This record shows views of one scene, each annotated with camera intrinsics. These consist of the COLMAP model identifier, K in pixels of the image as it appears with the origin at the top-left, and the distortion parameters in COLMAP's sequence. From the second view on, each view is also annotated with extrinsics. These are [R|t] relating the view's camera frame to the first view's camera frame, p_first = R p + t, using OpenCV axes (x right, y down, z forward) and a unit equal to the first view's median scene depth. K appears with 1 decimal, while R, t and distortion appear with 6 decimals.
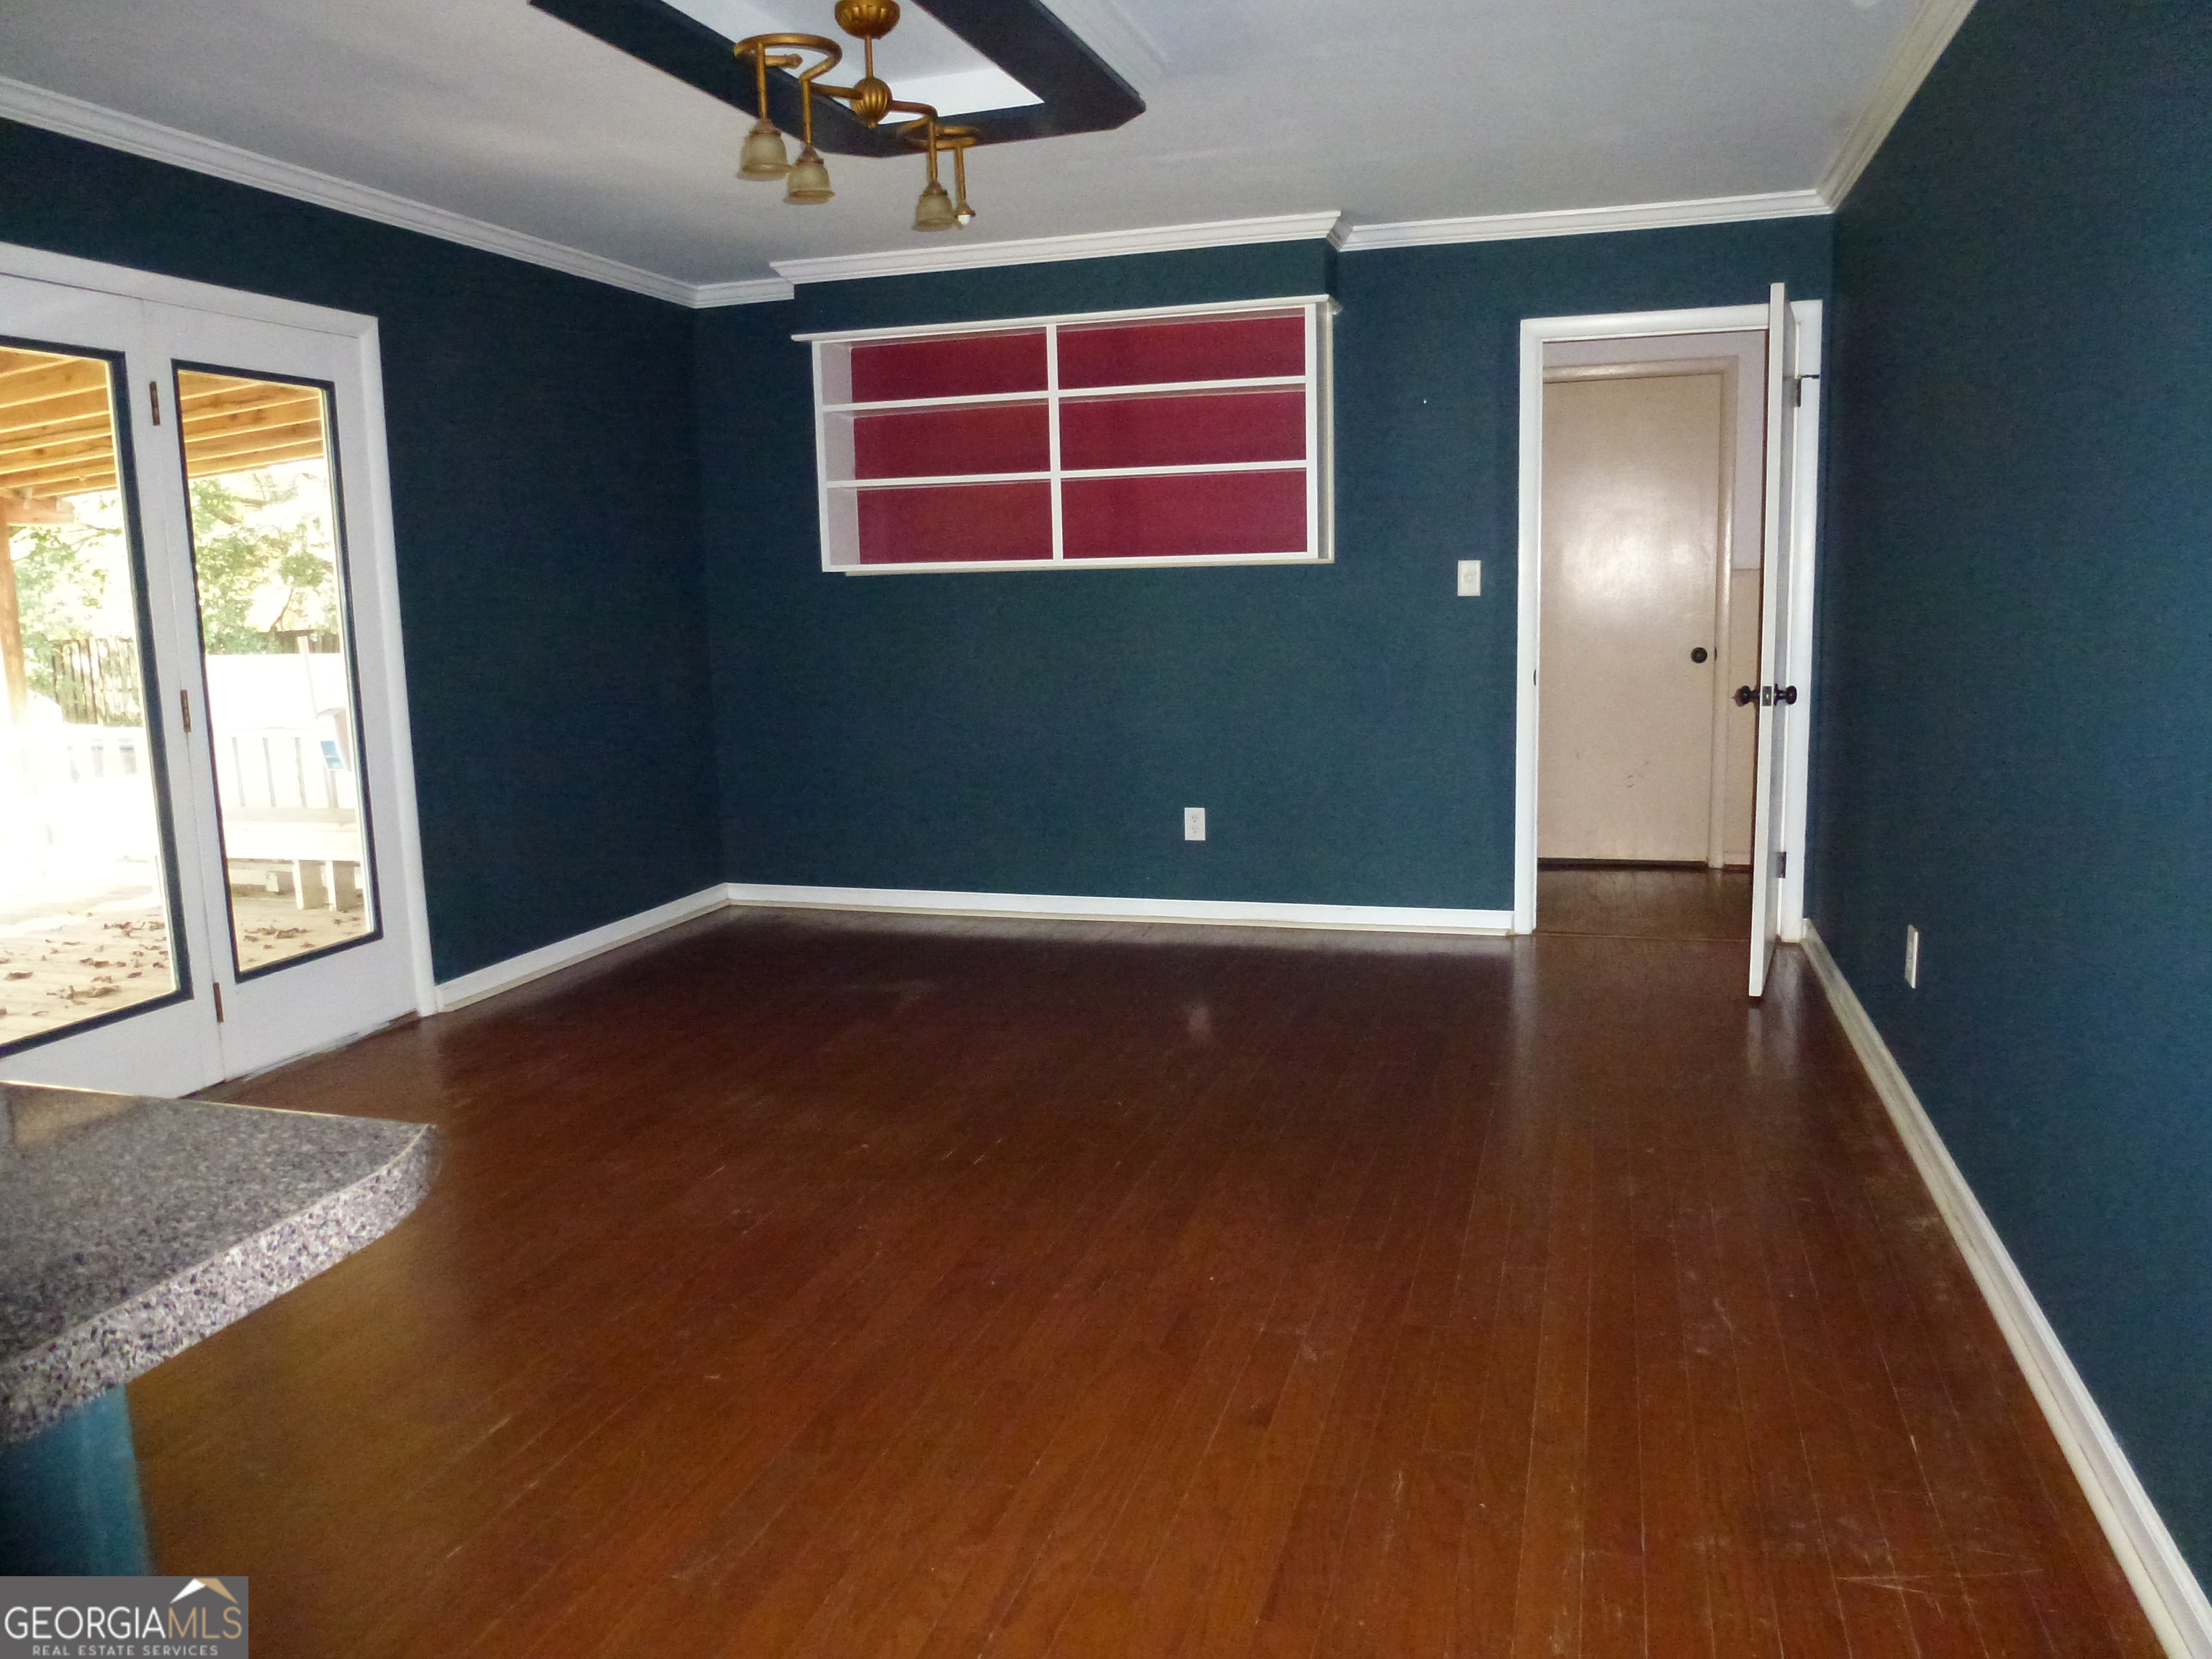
lens RADIAL K [[1585.1, 0, 1111.5], [0, 1585.1, 823.3], [0, 0, 1]] dist [-0.008212, 0.000168]
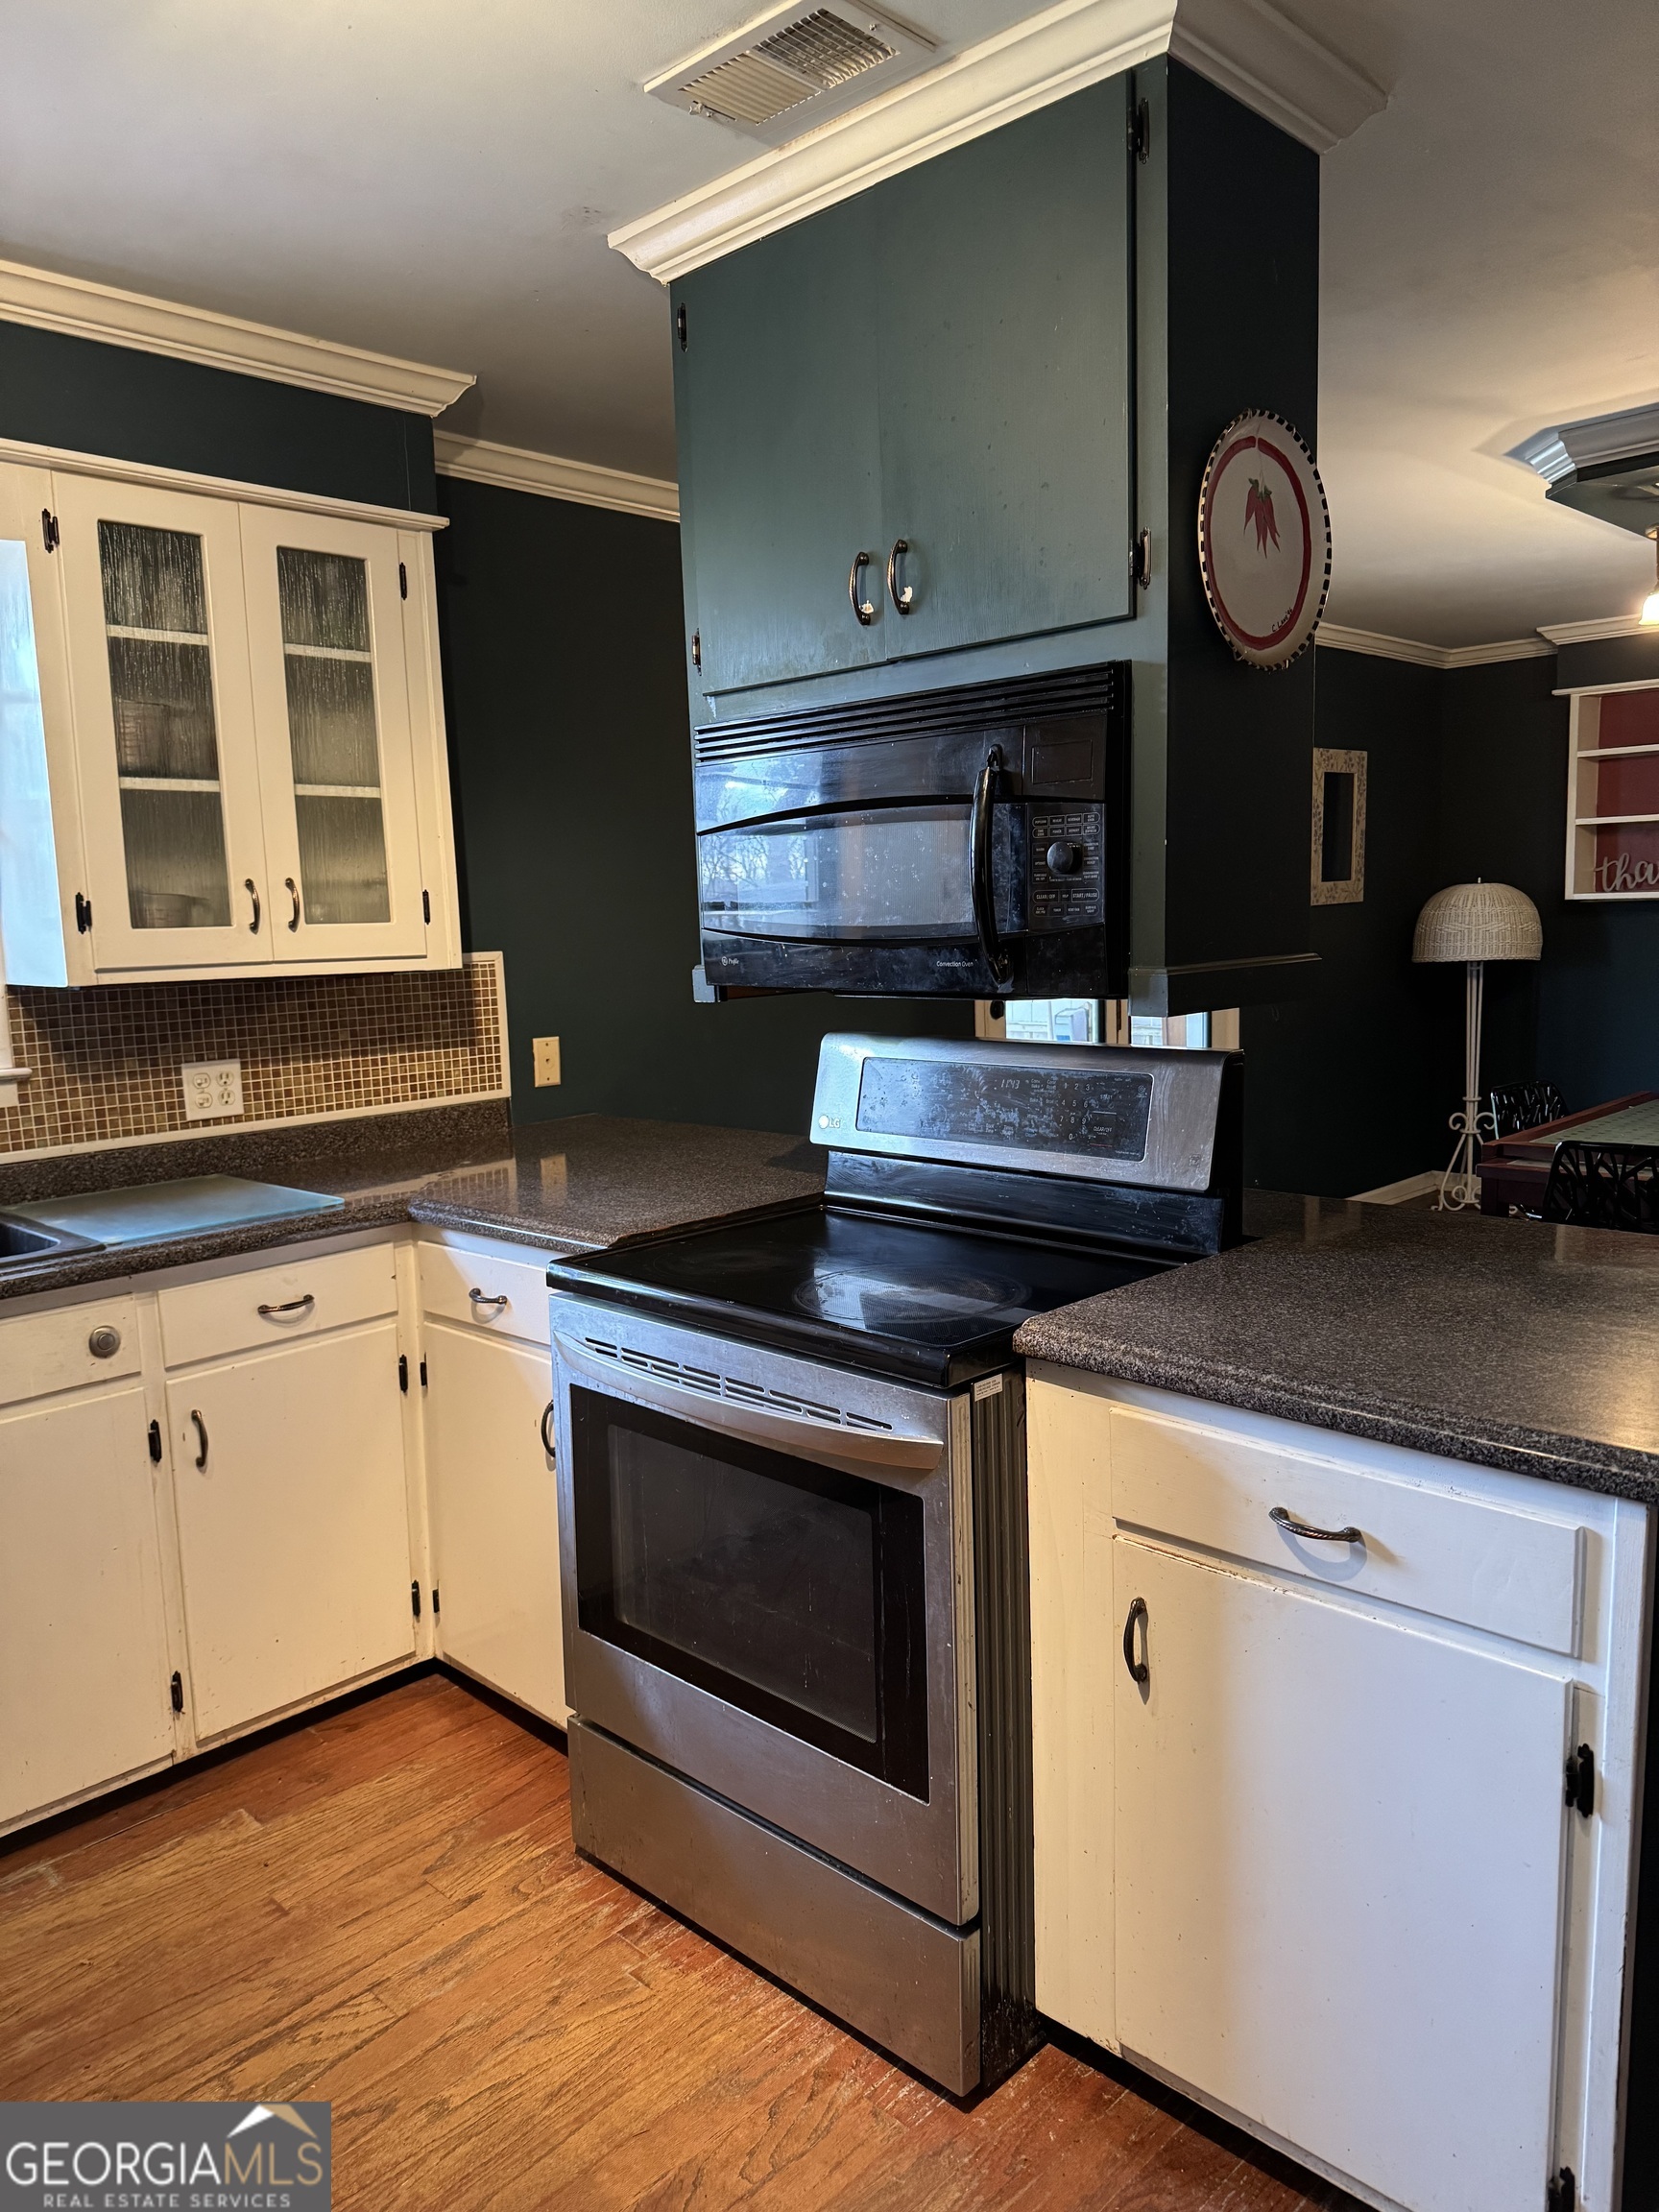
lens RADIAL K [[1557.6, 0, 841.5], [0, 1557.6, 1125.5], [0, 0, 1]] dist [0.053676, -0.004311]
pose [[0.890975, 0.062316, -0.449757, -0.133619], [-0.061935, 0.997959, 0.015577, 0.013537], [0.449809, 0.013977, 0.893015, -0.231108]]
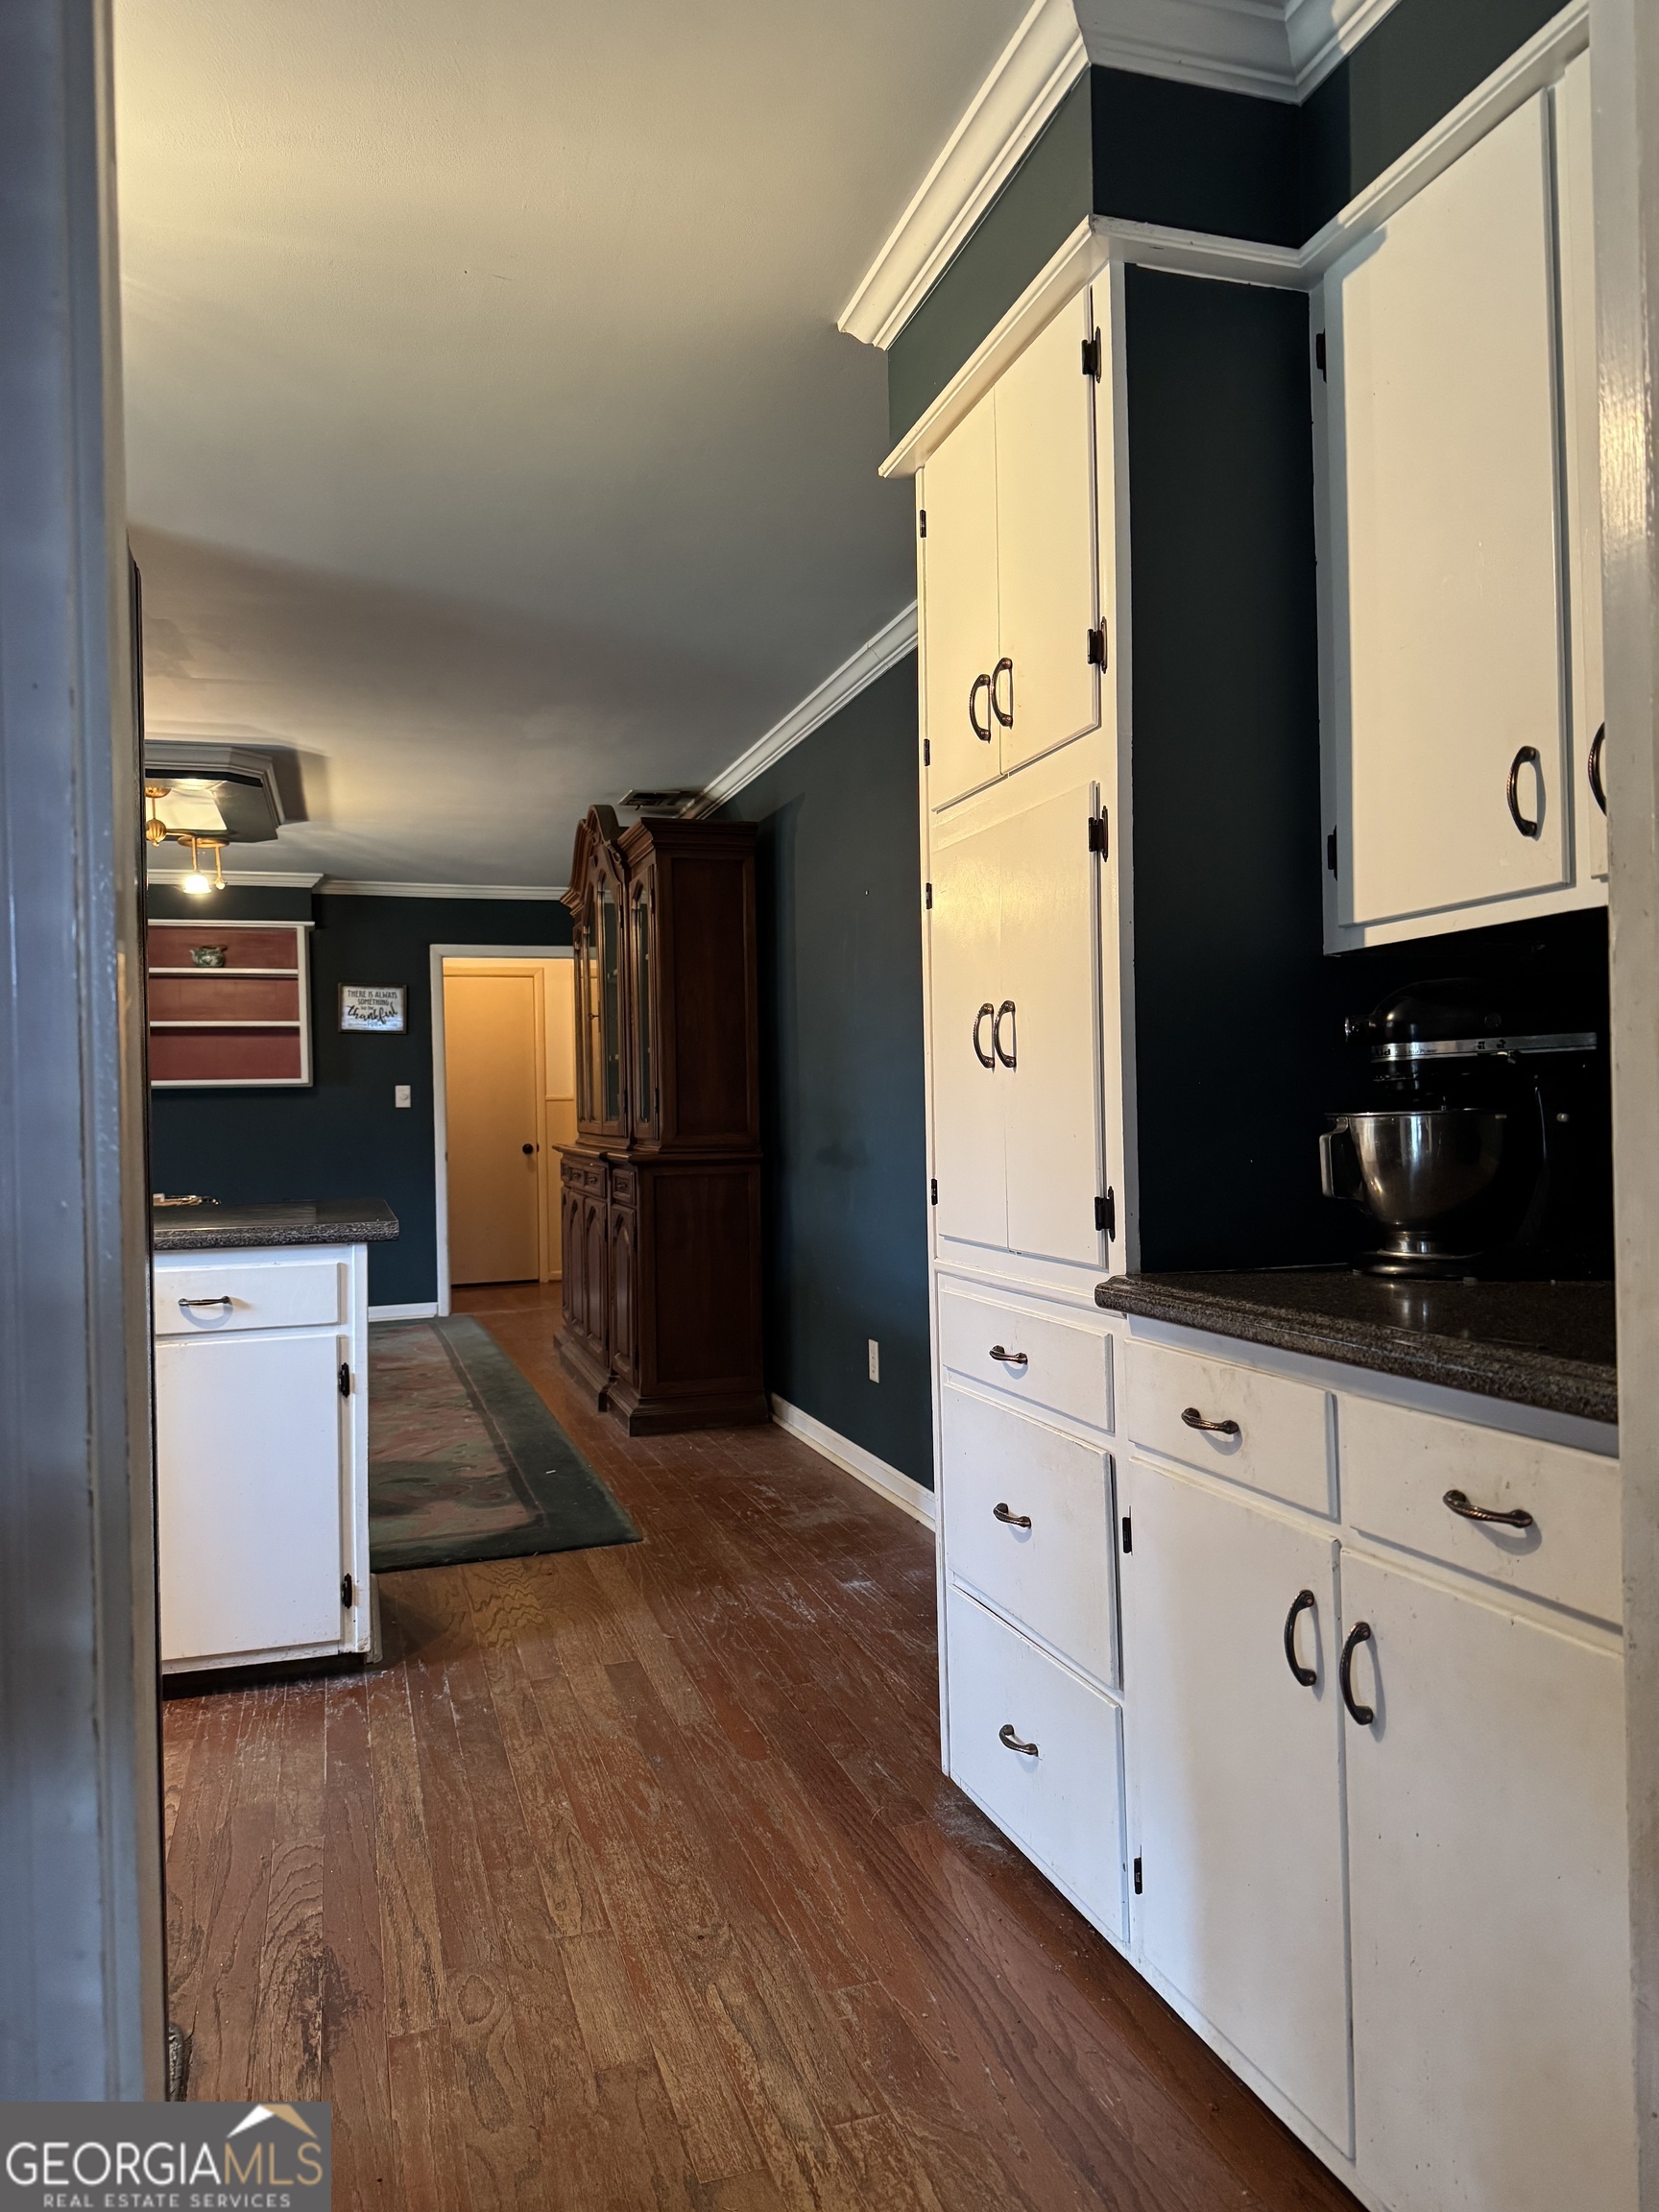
lens RADIAL K [[1557.6, 0, 841.5], [0, 1557.6, 1125.5], [0, 0, 1]] dist [0.053676, -0.004311]
pose [[0.815179, 0.003720, 0.579197, -0.333357], [0.089728, 0.987096, -0.132625, 0.126658], [-0.572216, 0.160083, 0.804327, -0.537920]]
